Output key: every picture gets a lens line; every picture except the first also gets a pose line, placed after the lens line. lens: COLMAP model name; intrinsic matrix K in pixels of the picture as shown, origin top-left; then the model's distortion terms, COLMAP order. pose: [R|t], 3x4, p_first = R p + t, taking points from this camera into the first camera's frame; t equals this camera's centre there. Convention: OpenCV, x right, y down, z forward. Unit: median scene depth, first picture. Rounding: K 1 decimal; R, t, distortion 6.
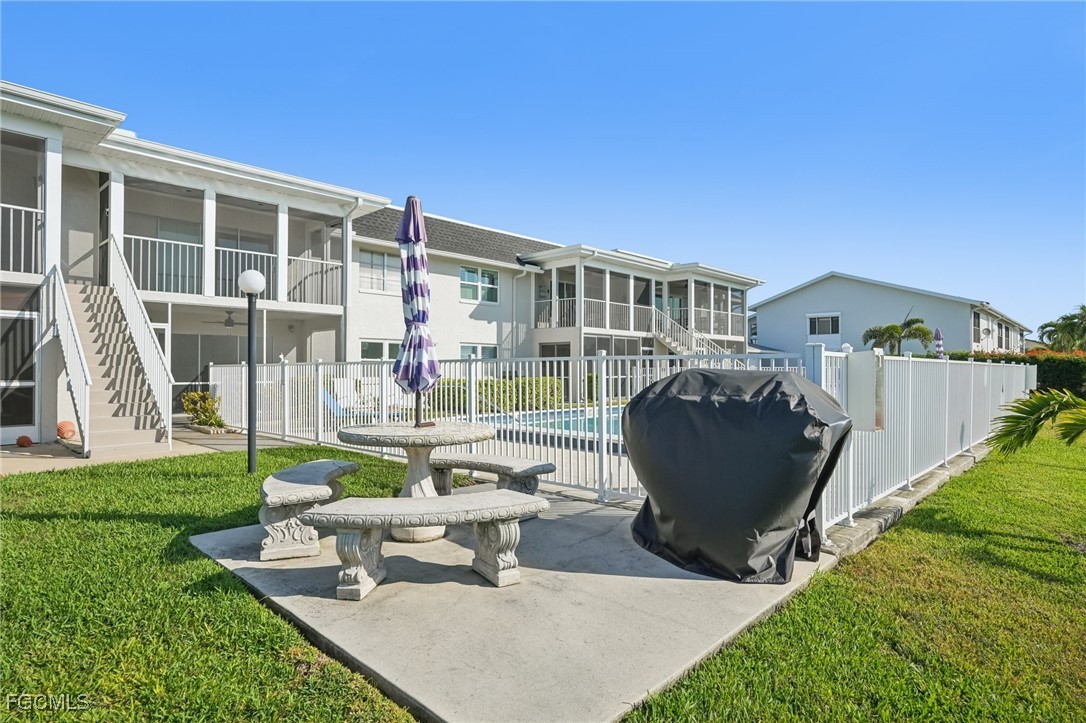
lens RADIAL K [[589.5, 0, 550.1], [0, 589.5, 367.9], [0, 0, 1]] dist [-0.003303, 0.001384]
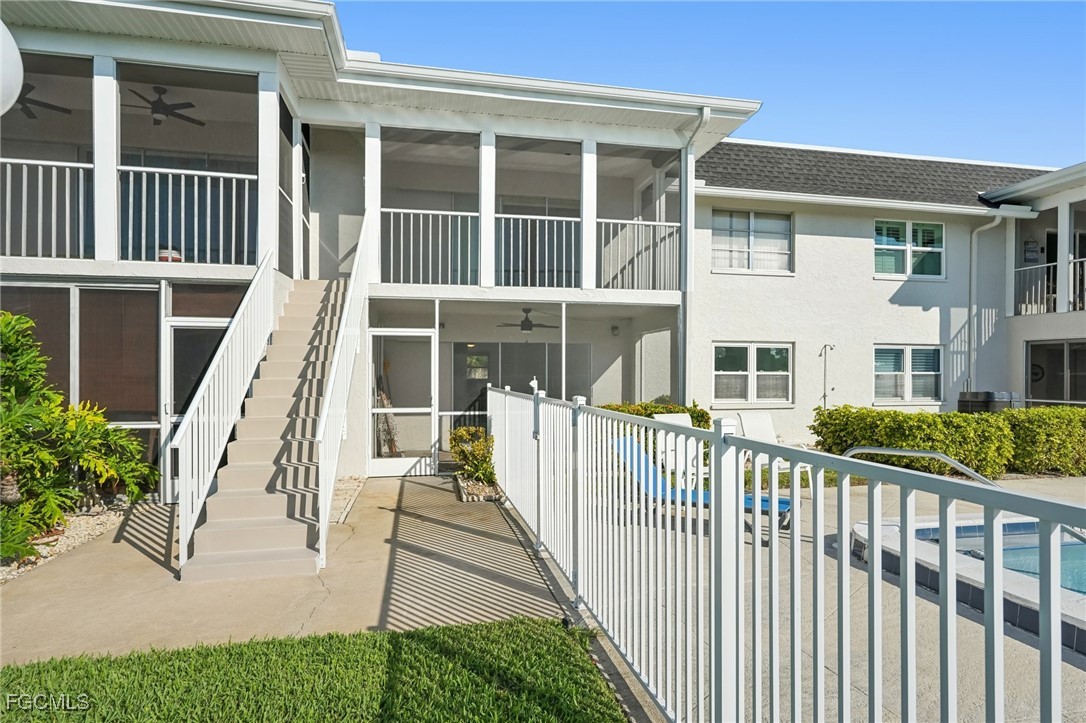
lens RADIAL K [[589.5, 0, 544.0], [0, 589.5, 367.2], [0, 0, 1]] dist [-0.003303, 0.001384]
pose [[0.815769, -0.001181, -0.578377, -0.101089], [-0.000872, 0.999994, -0.003271, -0.020374], [0.578378, 0.003173, 0.815763, 0.379550]]
